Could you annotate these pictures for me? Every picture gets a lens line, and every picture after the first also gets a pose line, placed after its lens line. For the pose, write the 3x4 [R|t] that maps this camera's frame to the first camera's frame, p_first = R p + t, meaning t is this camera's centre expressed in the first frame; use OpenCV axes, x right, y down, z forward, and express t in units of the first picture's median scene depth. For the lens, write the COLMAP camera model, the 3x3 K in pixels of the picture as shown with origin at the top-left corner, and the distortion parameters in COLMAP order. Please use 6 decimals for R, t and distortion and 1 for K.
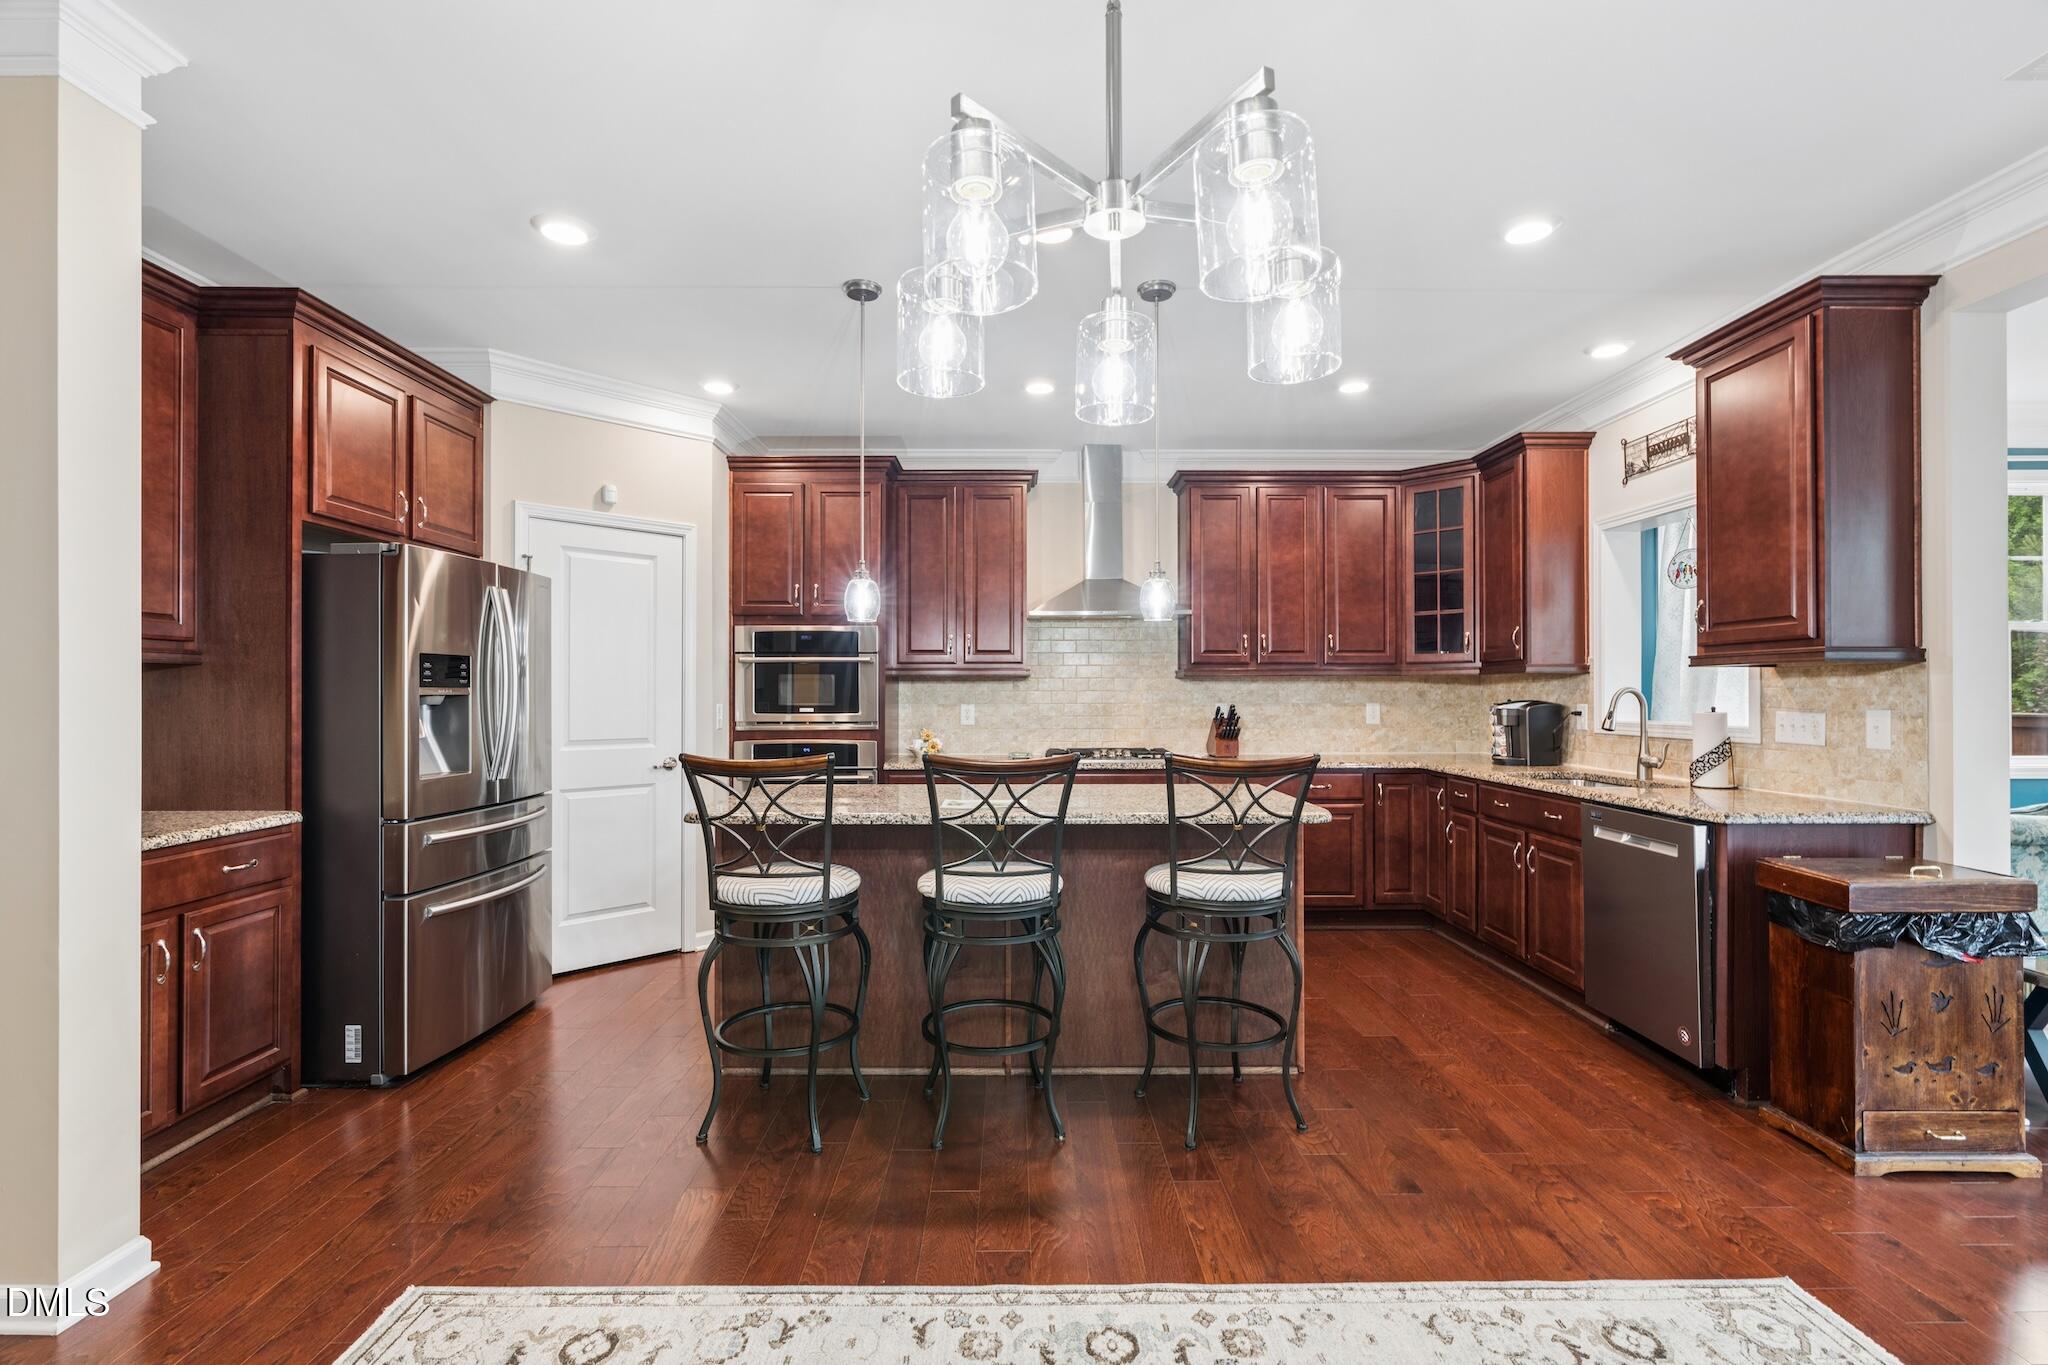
lens RADIAL K [[927.1, 0, 1020.9], [0, 927.1, 688.4], [0, 0, 1]] dist [0.000138, 0.000492]
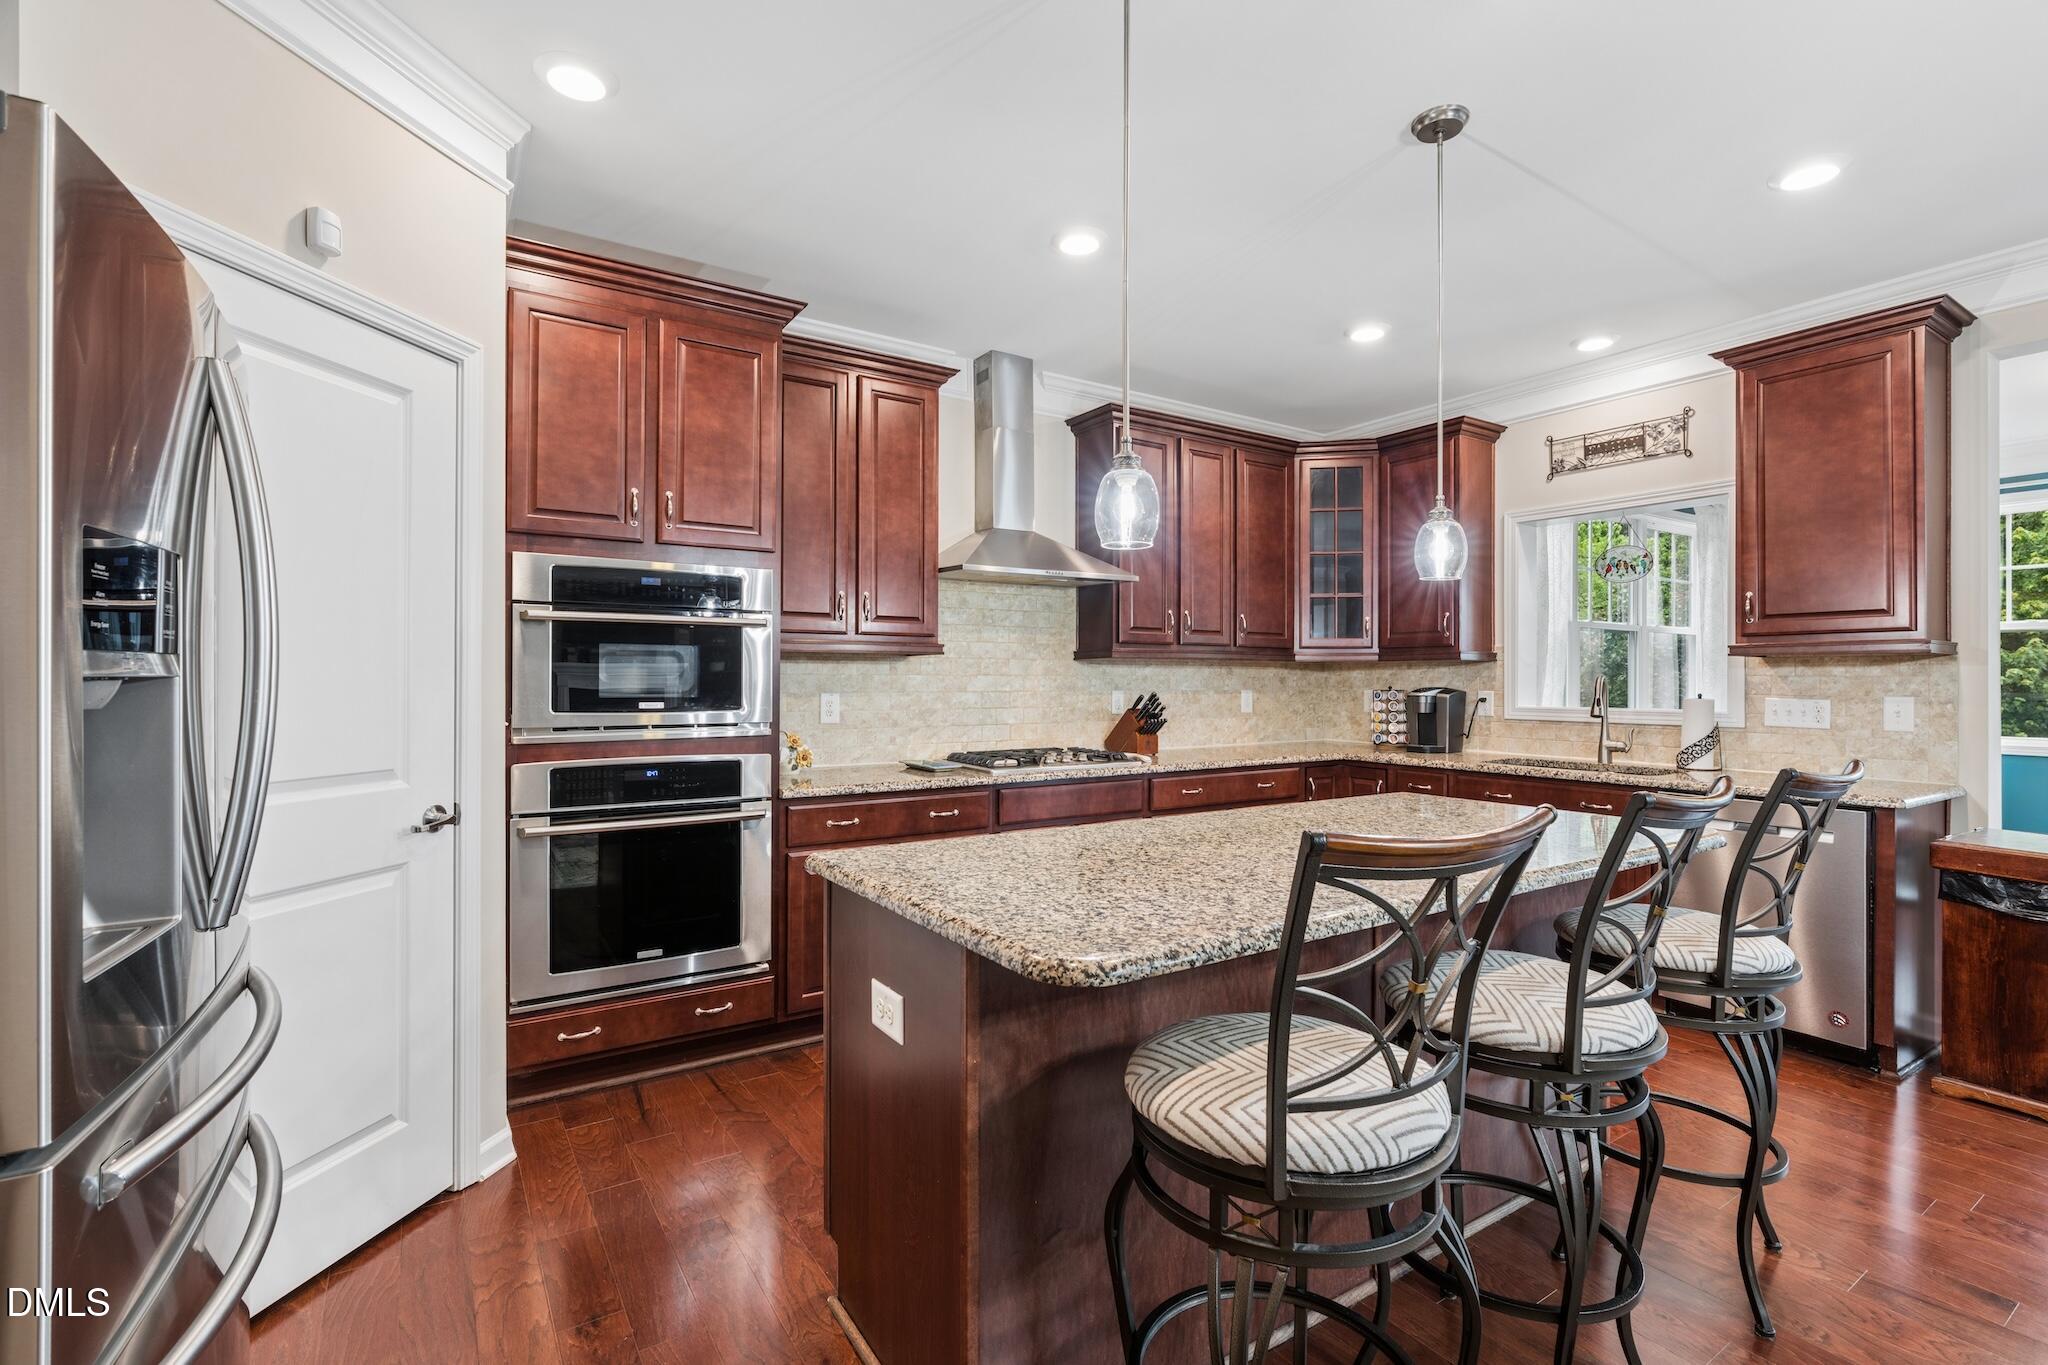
lens RADIAL K [[927.1, 0, 1025.9], [0, 927.1, 678.4], [0, 0, 1]] dist [0.000138, 0.000492]
pose [[0.839149, 0.003765, 0.543888, -0.357305], [-0.006862, 0.999970, 0.003666, 0.002606], [-0.543858, -0.006809, 0.839150, 0.389511]]
